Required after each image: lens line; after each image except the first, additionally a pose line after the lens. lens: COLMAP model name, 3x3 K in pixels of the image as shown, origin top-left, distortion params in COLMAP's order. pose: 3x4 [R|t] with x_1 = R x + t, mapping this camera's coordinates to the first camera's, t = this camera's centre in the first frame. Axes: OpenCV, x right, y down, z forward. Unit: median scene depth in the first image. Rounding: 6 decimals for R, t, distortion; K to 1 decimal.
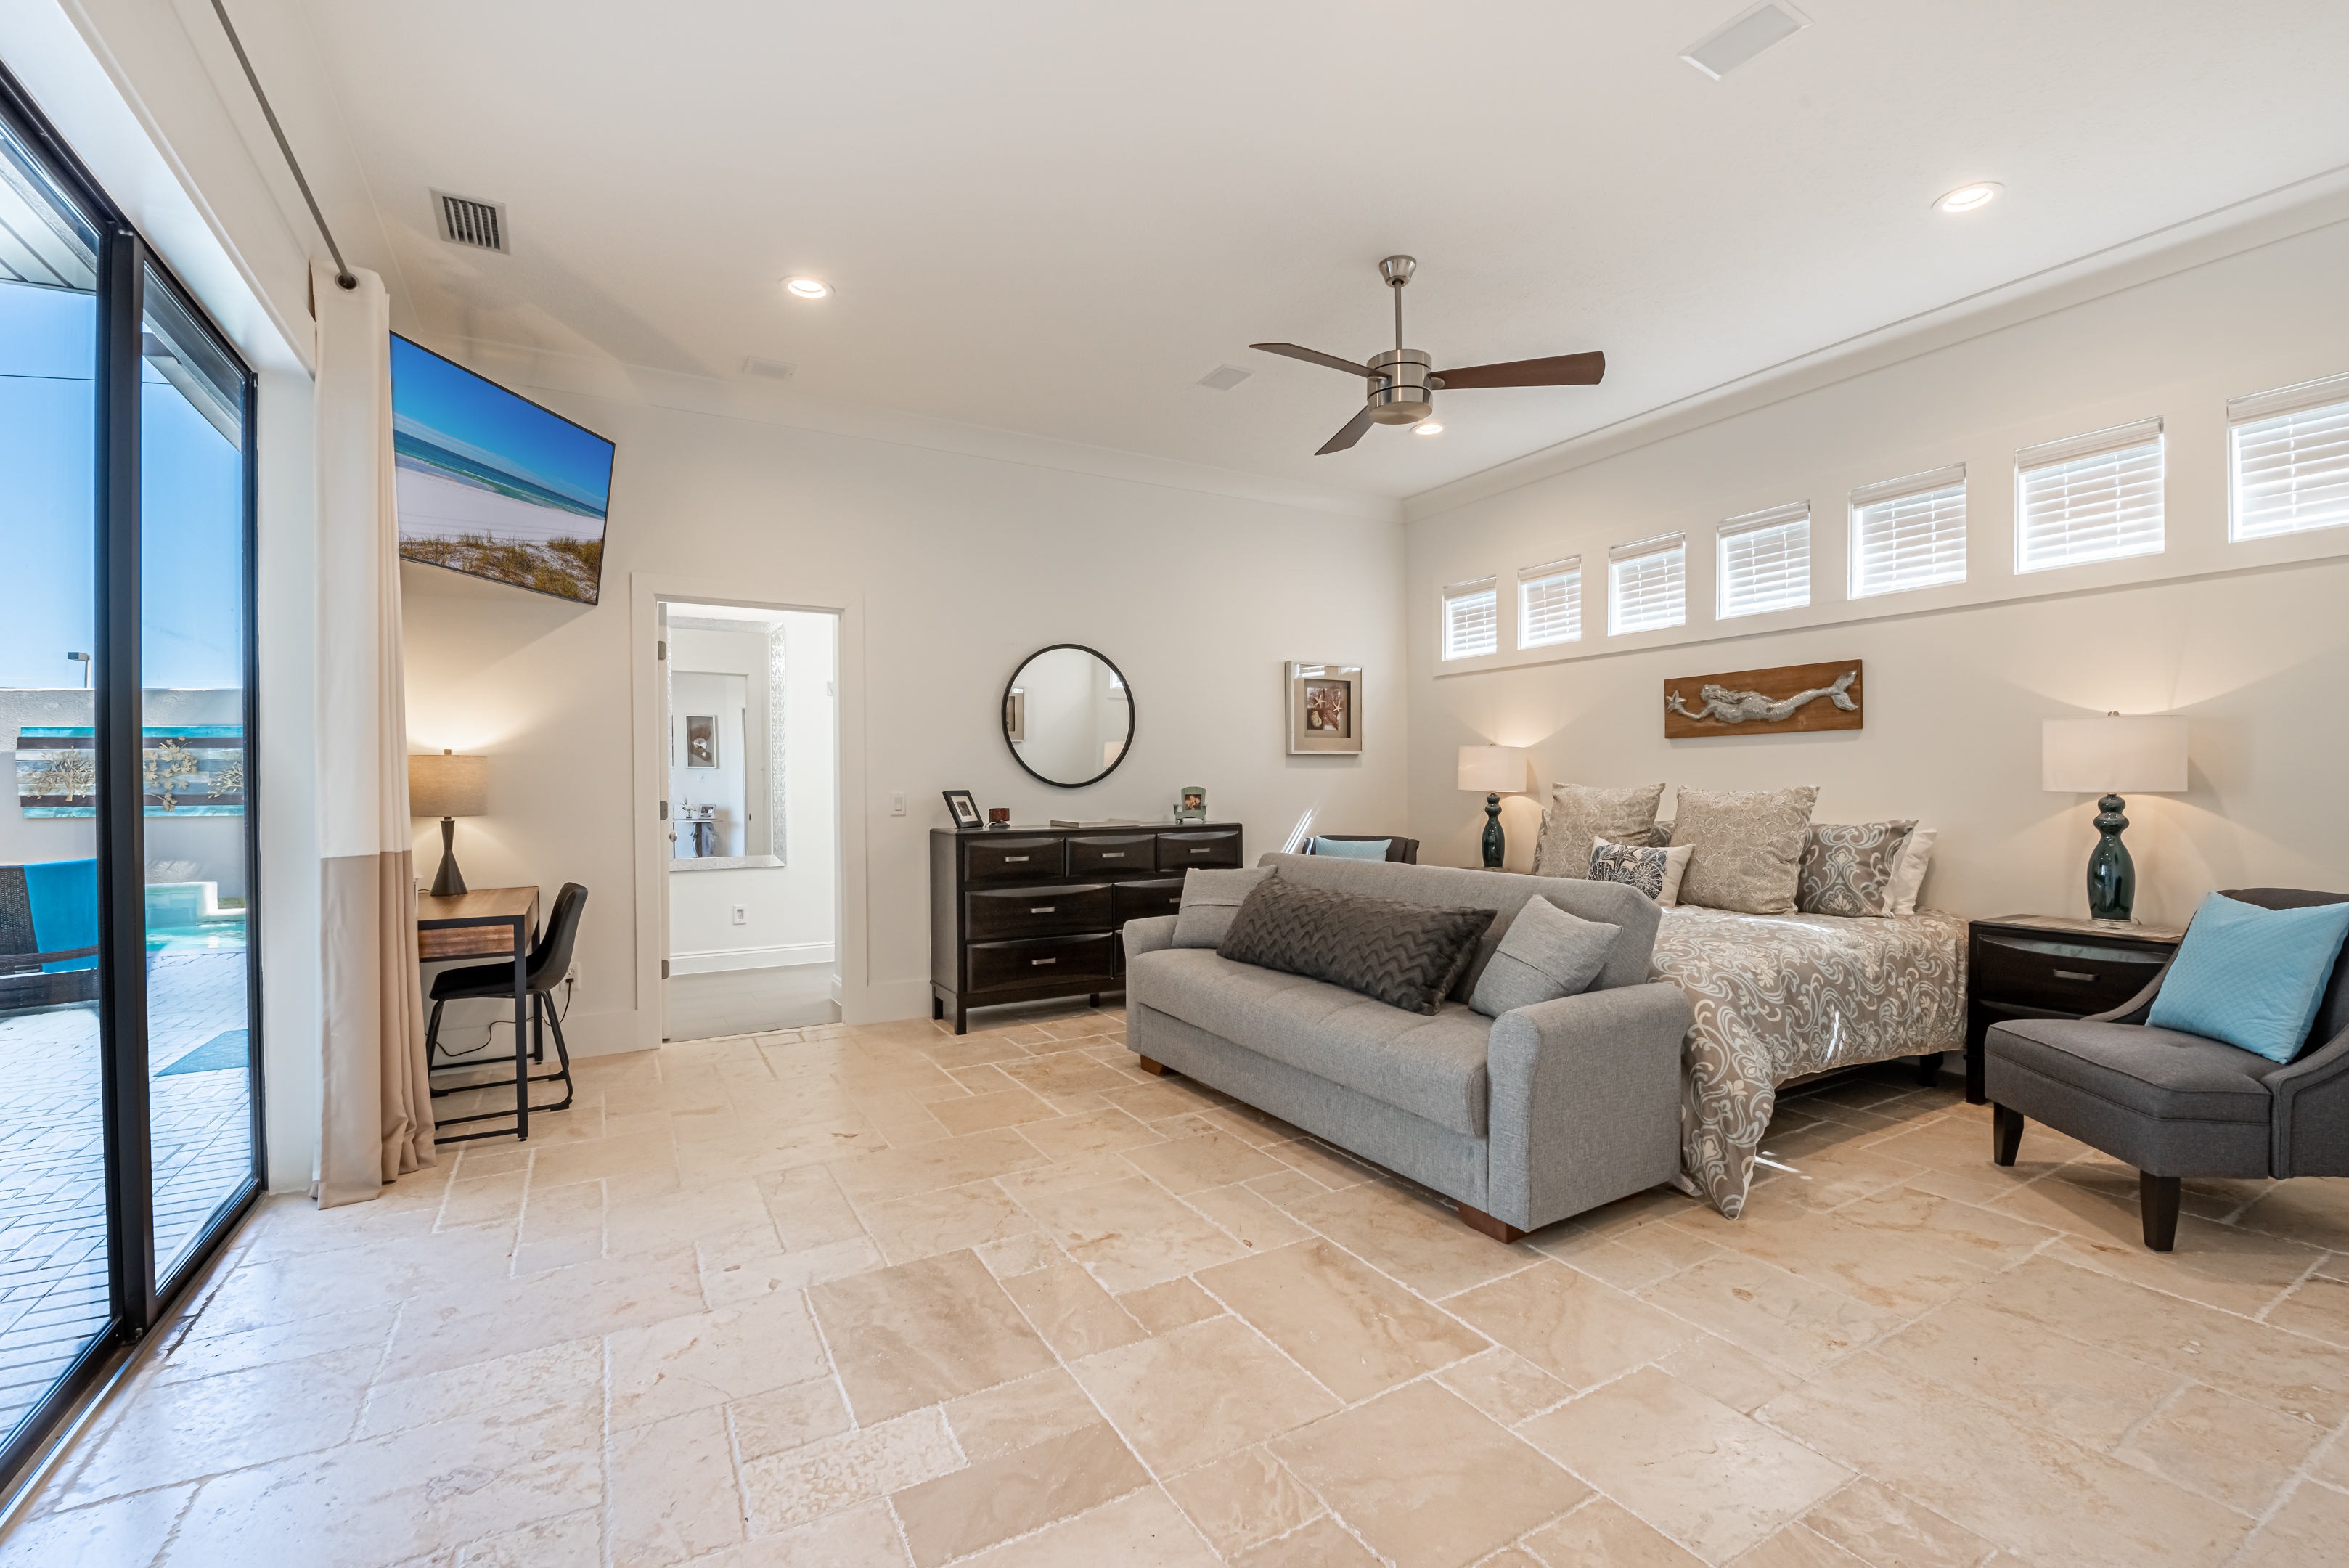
lens RADIAL K [[1056.1, 0, 1198.8], [0, 1056.1, 792.9], [0, 0, 1]] dist [-0.002043, -0.007811]
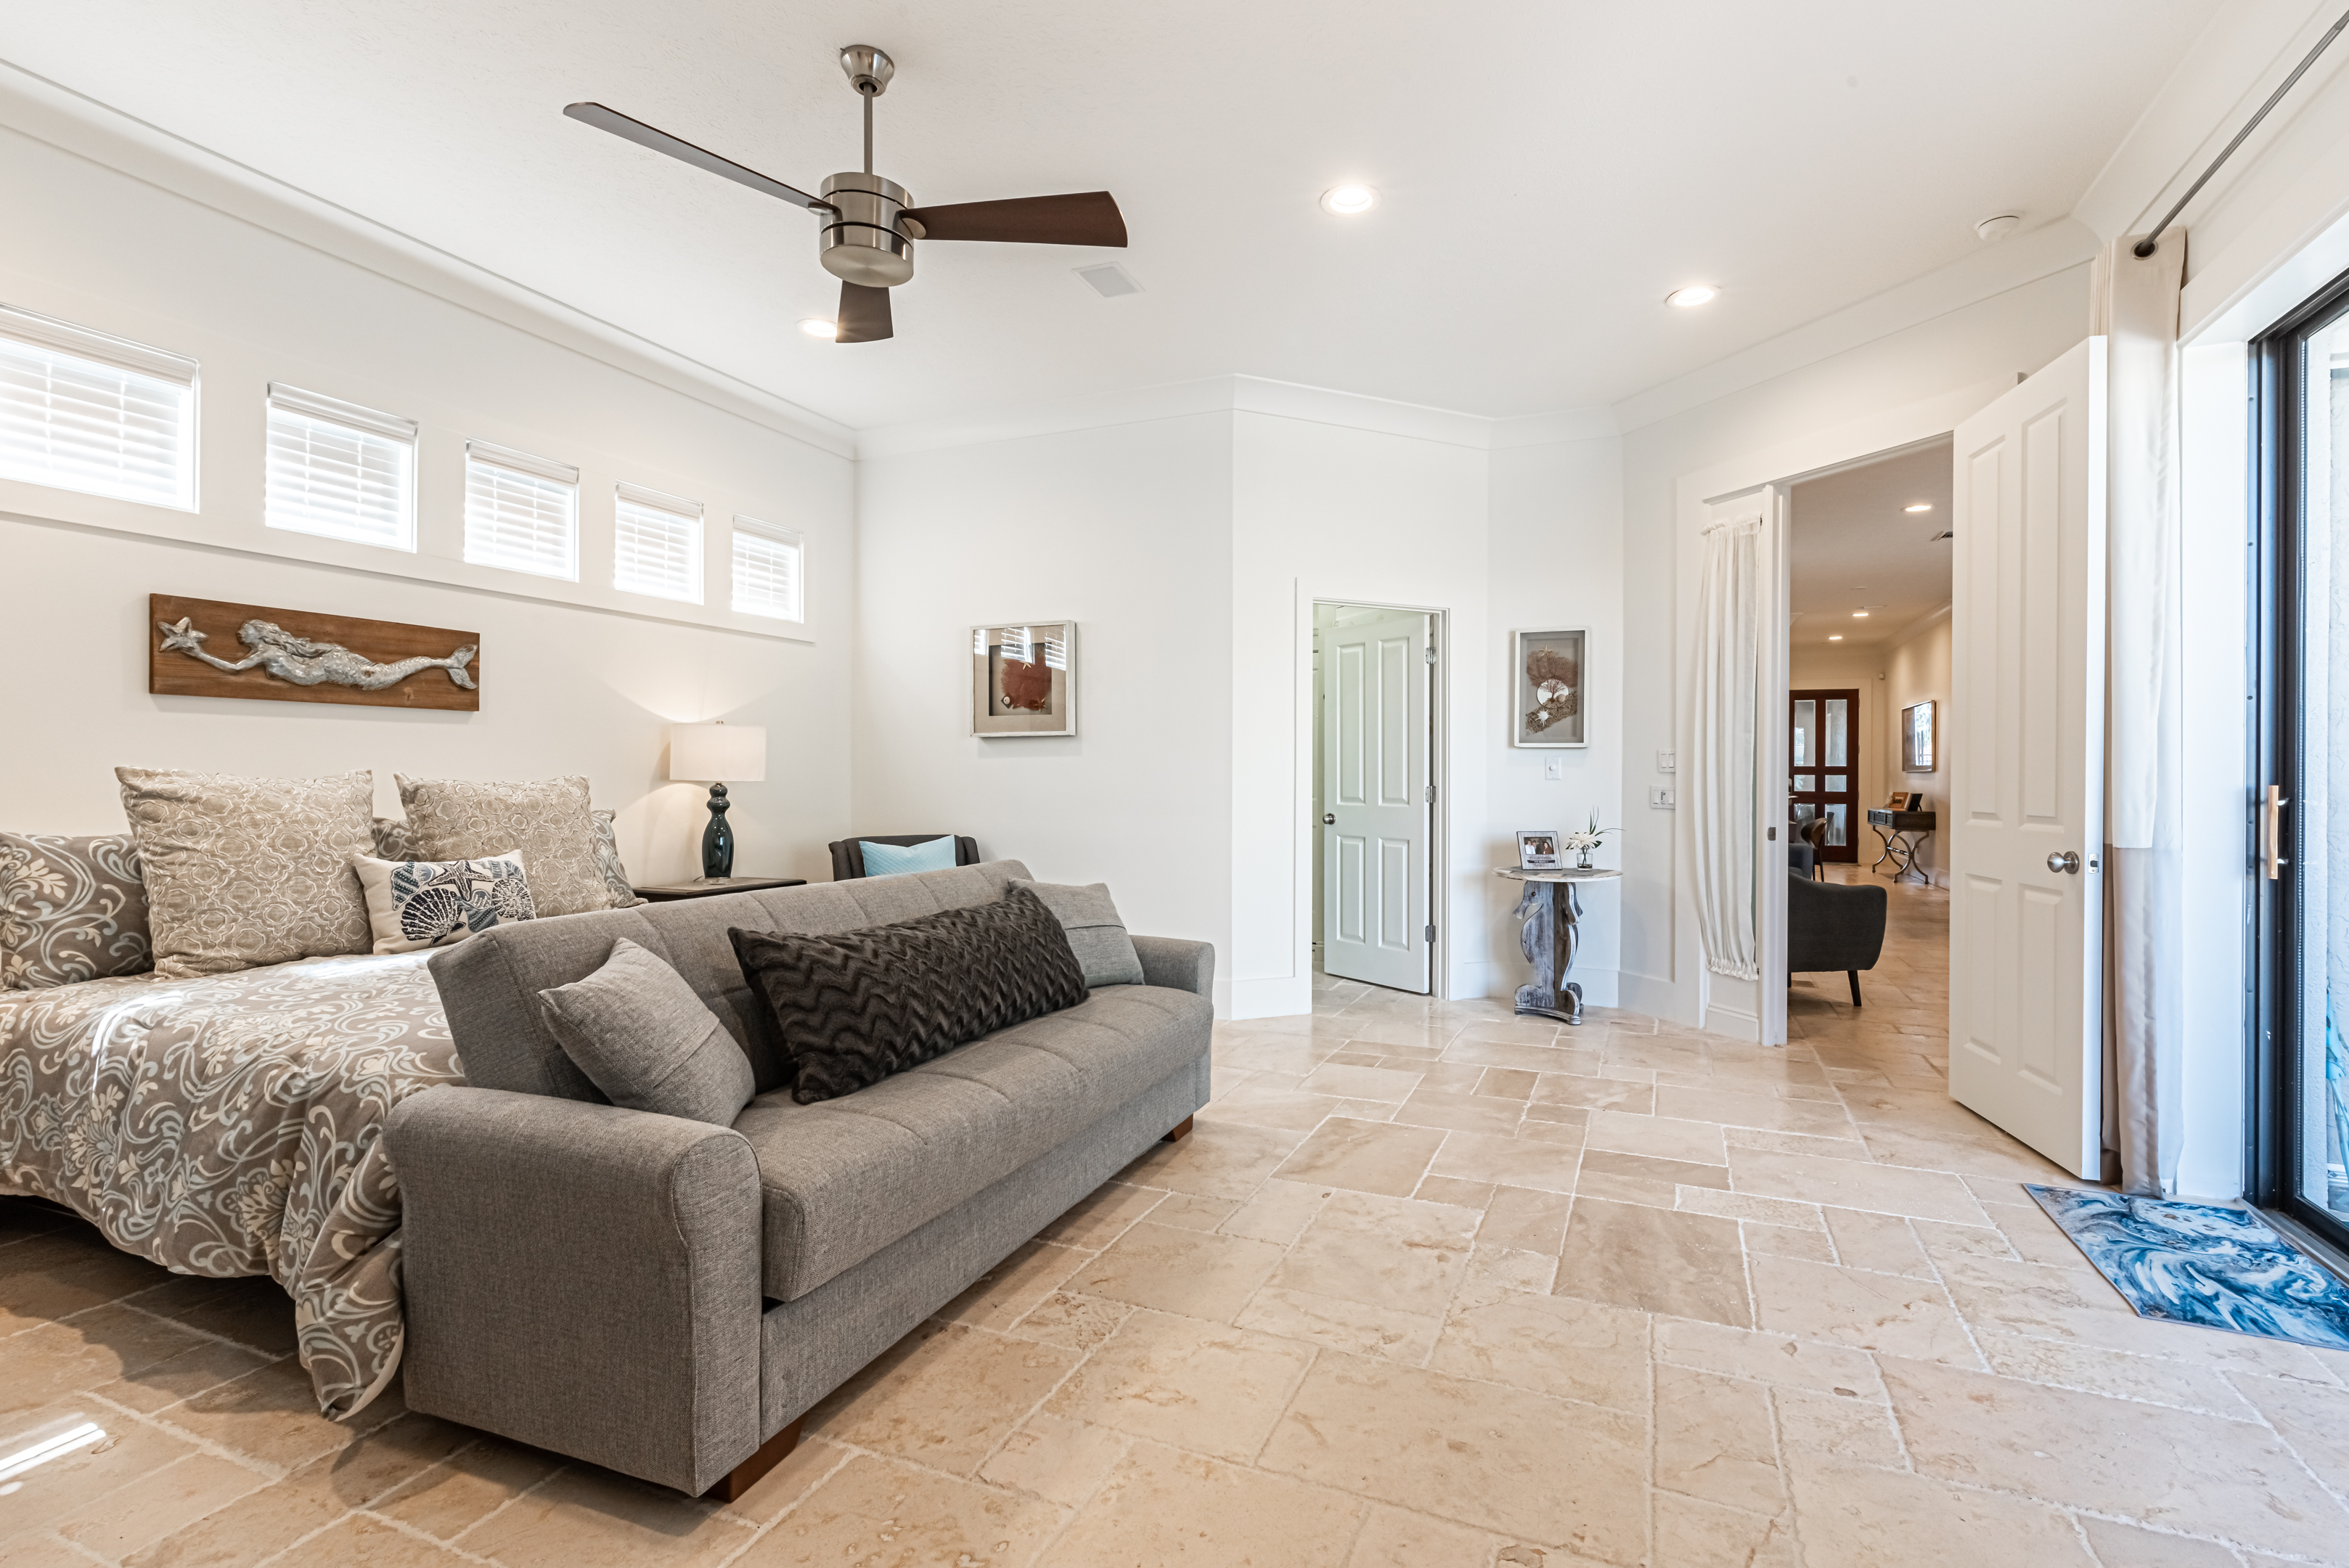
lens RADIAL K [[1056.1, 0, 1198.8], [0, 1056.1, 792.9], [0, 0, 1]] dist [-0.002043, -0.007811]
pose [[-0.597879, -0.005204, 0.801570, -0.474928], [0.009397, 0.999865, 0.013500, 0.001299], [-0.801531, 0.015603, -0.597749, 1.124546]]
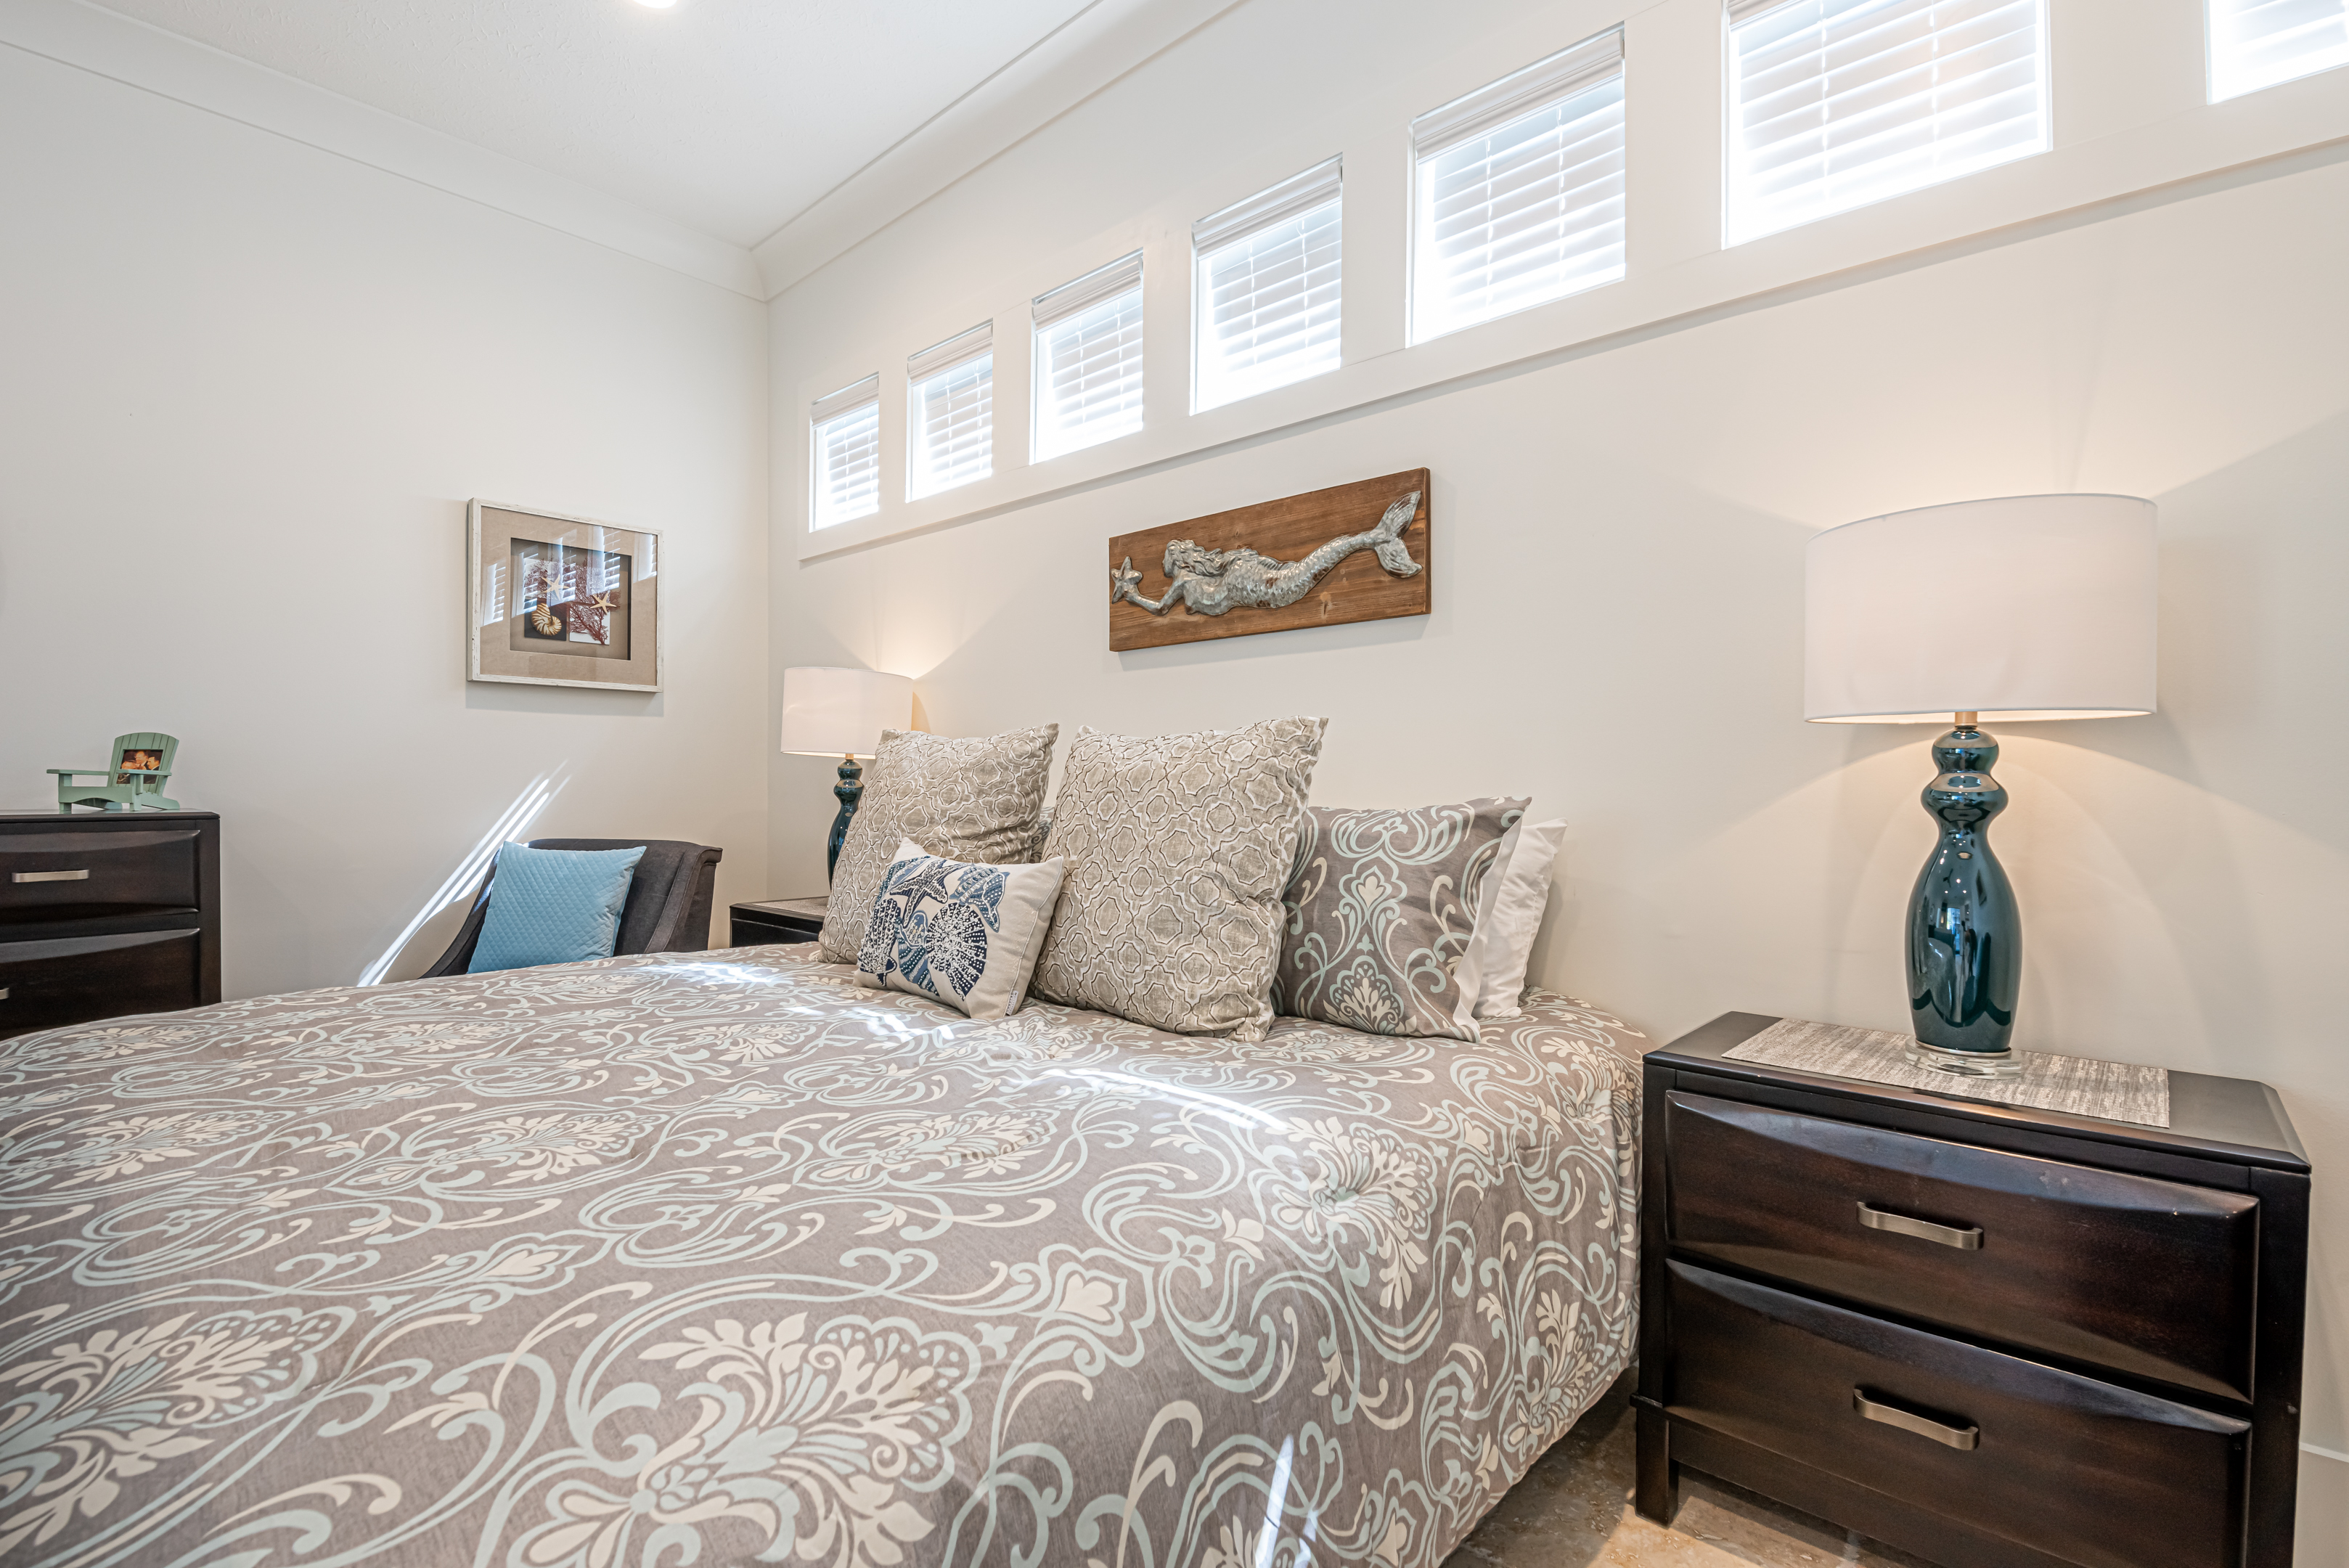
lens RADIAL K [[1070.6, 0, 1224.0], [0, 1070.6, 784.7], [0, 0, 1]] dist [0.003052, 0.000079]
pose [[0.947010, 0.012112, 0.320975, 0.415100], [-0.008565, 0.999886, -0.012462, 0.026216], [-0.321089, 0.009052, 0.947006, 0.612680]]
